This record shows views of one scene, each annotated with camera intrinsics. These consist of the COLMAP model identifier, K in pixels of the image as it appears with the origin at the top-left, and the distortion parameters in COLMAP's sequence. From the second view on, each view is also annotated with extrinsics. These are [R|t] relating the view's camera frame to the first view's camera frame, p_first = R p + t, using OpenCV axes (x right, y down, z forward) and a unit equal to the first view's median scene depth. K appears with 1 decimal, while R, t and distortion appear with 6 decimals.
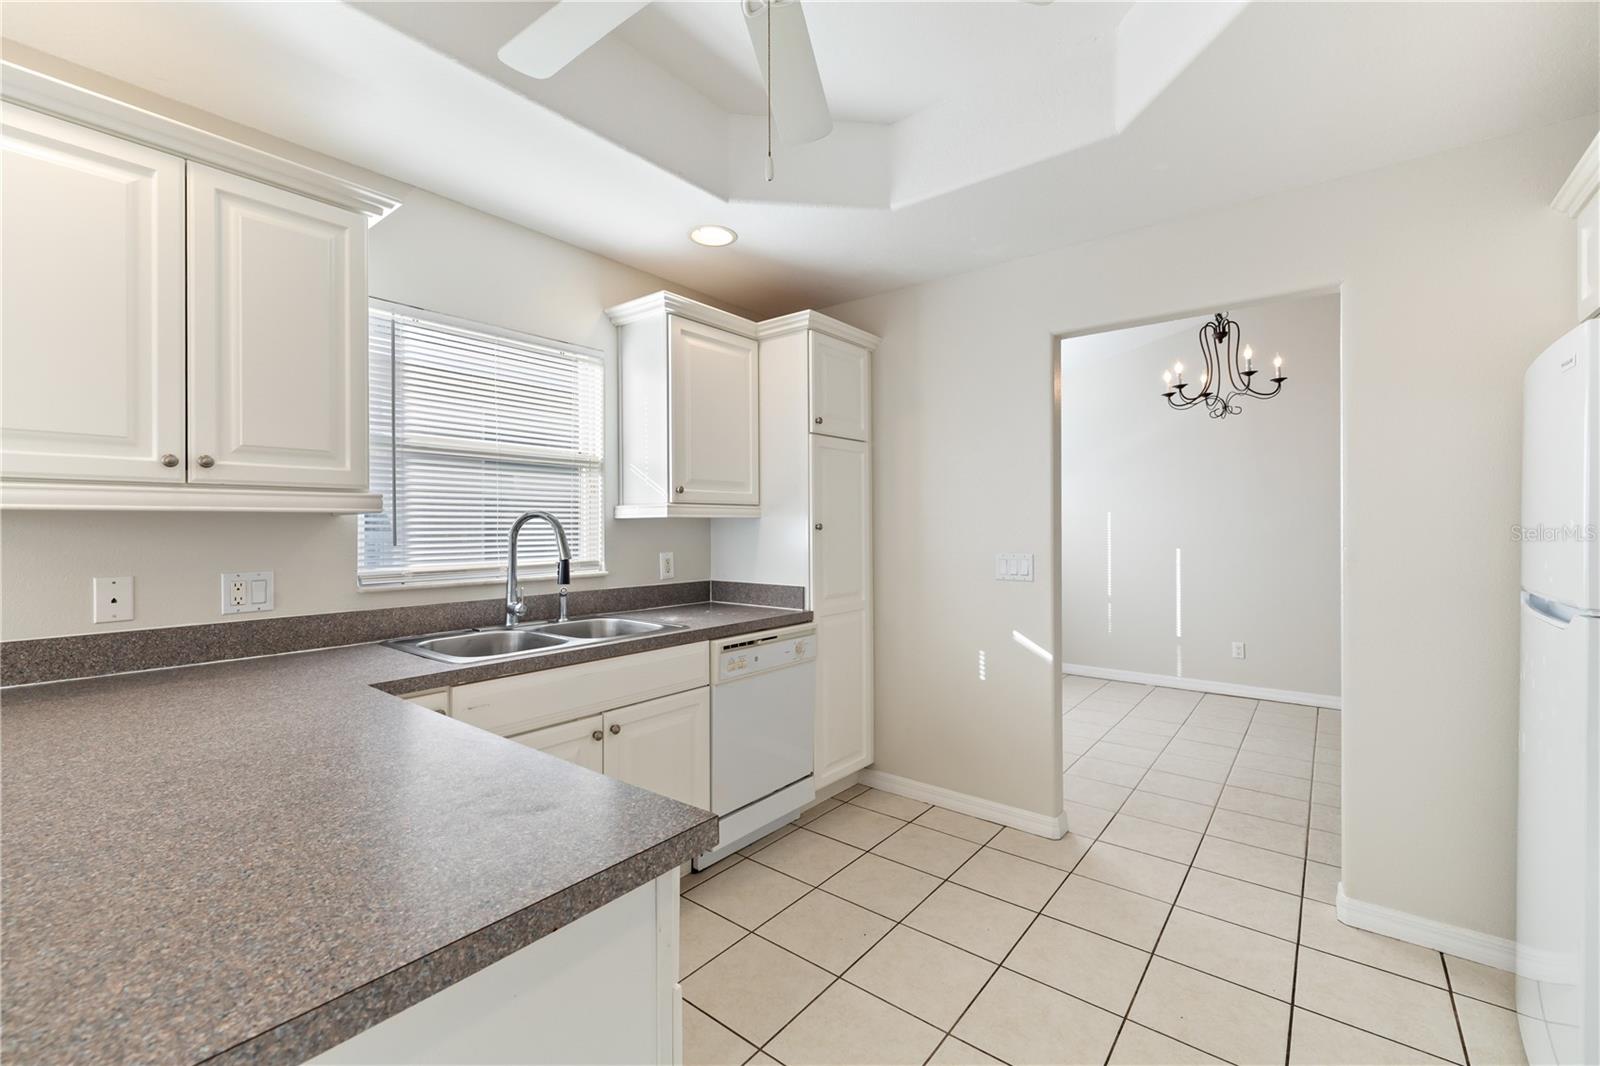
lens RADIAL K [[671.8, 0, 795.8], [0, 671.8, 522.7], [0, 0, 1]] dist [0.000883, -0.000162]
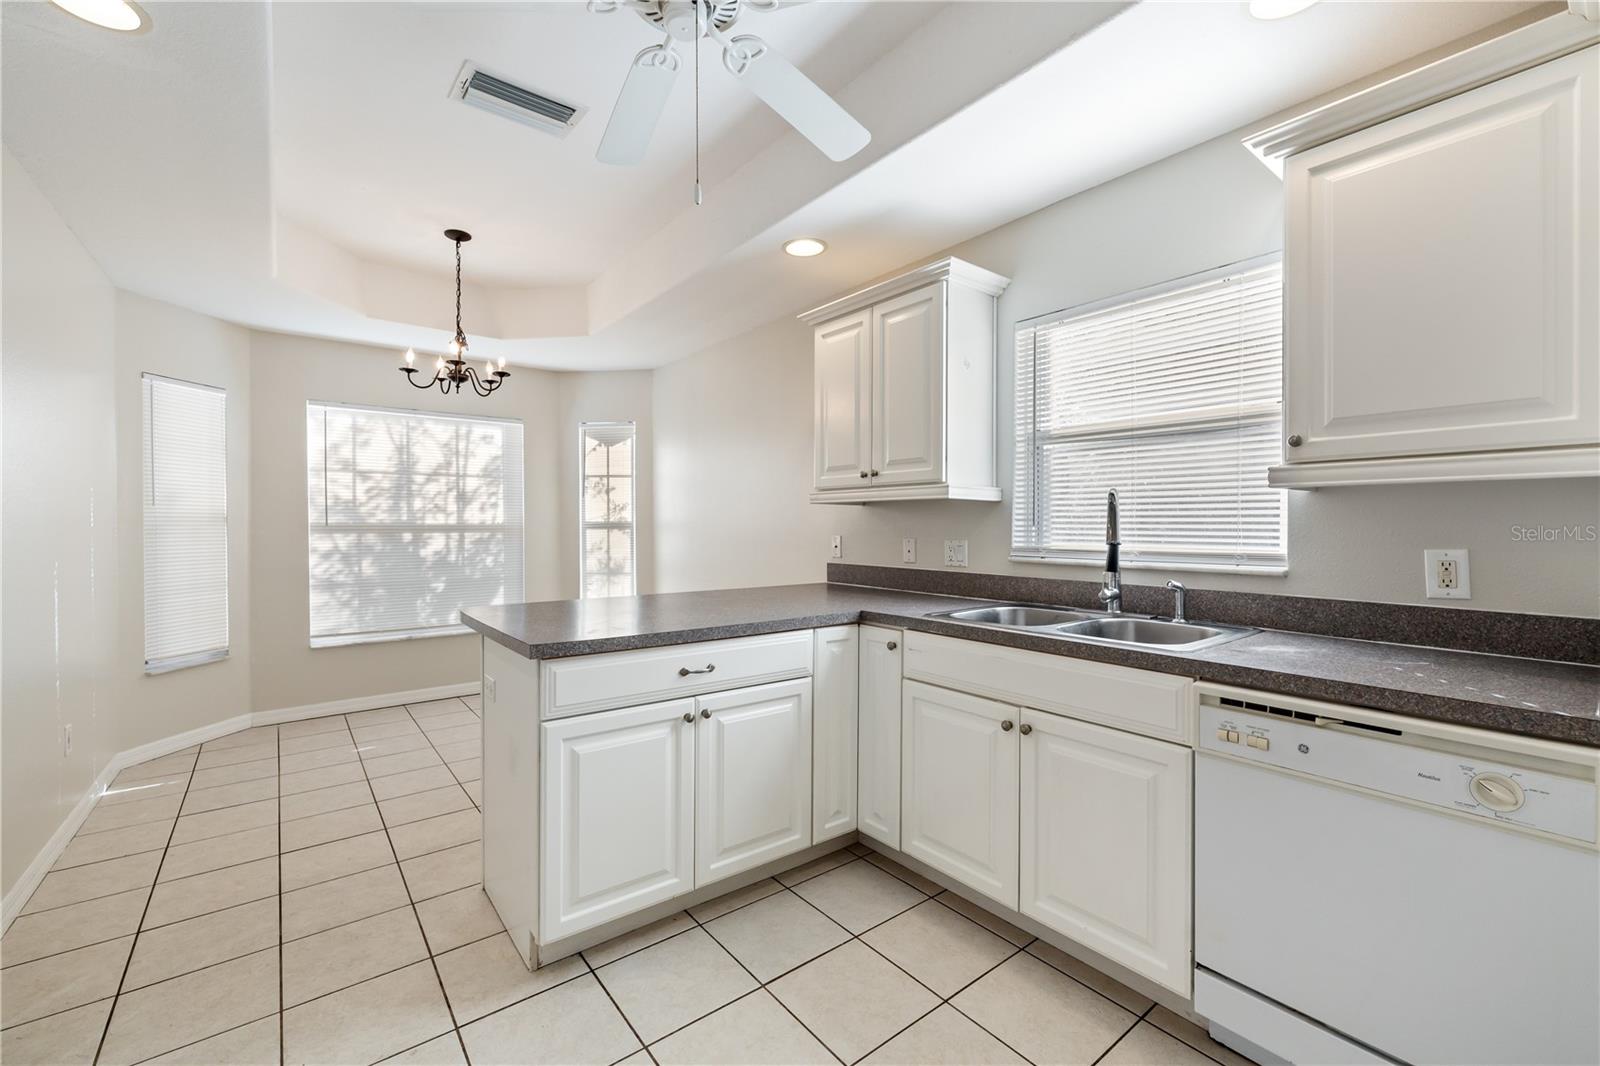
lens RADIAL K [[671.8, 0, 796.4], [0, 671.8, 529.8], [0, 0, 1]] dist [0.000883, -0.000162]
pose [[-0.231445, 0.015255, -0.972728, 0.508512], [0.008485, 0.999871, 0.013662, 0.018352], [0.972811, -0.005092, -0.231544, 0.685044]]
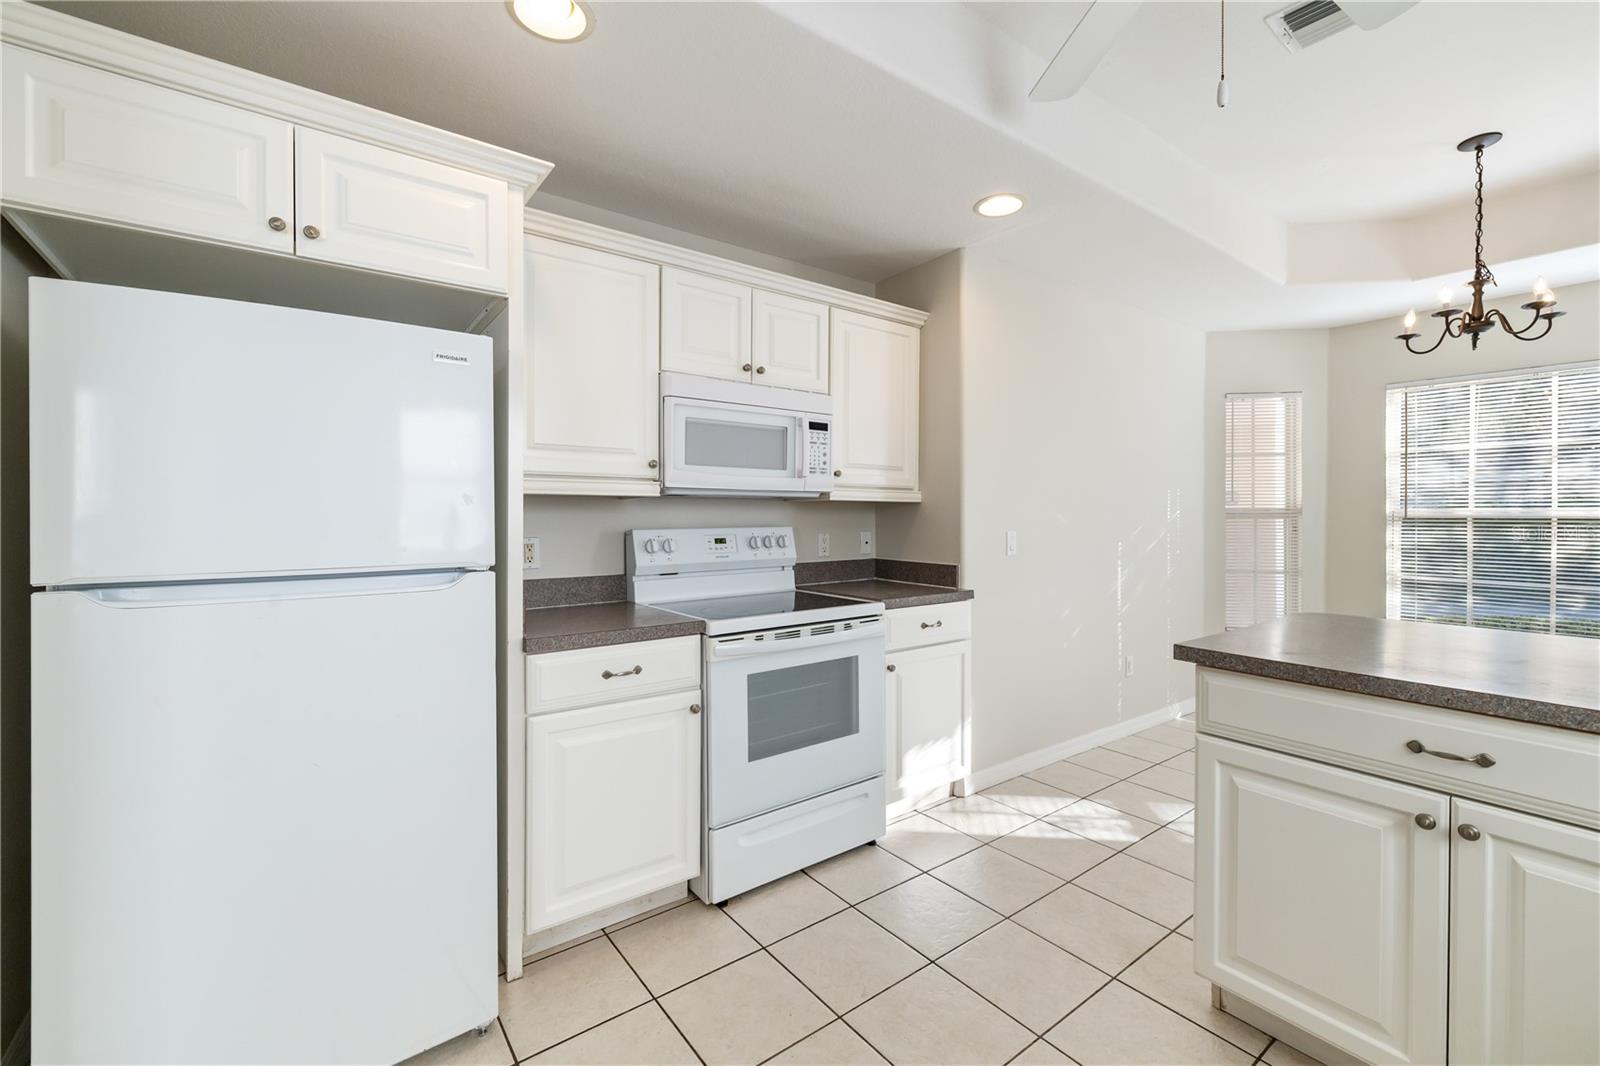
lens RADIAL K [[671.8, 0, 790.7], [0, 671.8, 517.2], [0, 0, 1]] dist [0.000883, -0.000162]
pose [[-0.966332, 0.004577, 0.257258, 0.134261], [0.003331, 0.999981, -0.005279, 0.020575], [-0.257277, -0.004245, -0.966328, 0.968618]]
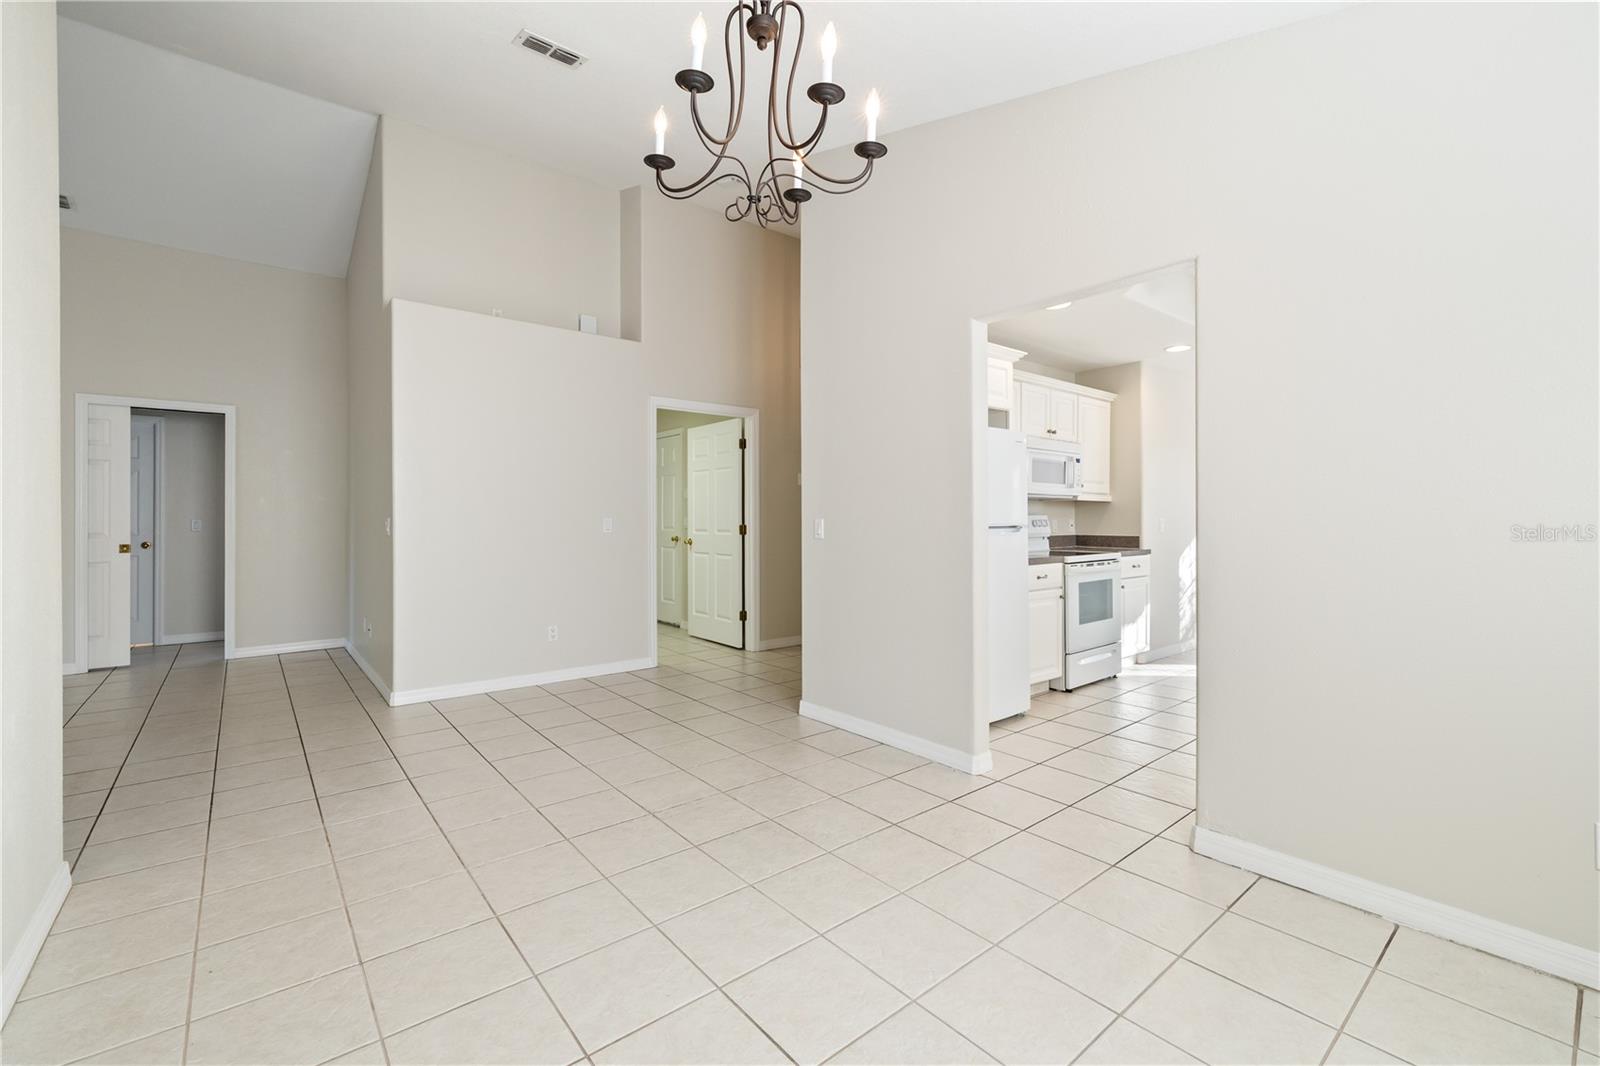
lens RADIAL K [[671.8, 0, 807.3], [0, 671.8, 523.2], [0, 0, 1]] dist [0.000883, -0.000162]
pose [[-0.980979, 0.004813, 0.194056, 0.733764], [0.004043, 0.999982, -0.004360, 0.060373], [-0.194073, -0.003492, -0.980981, 1.989771]]
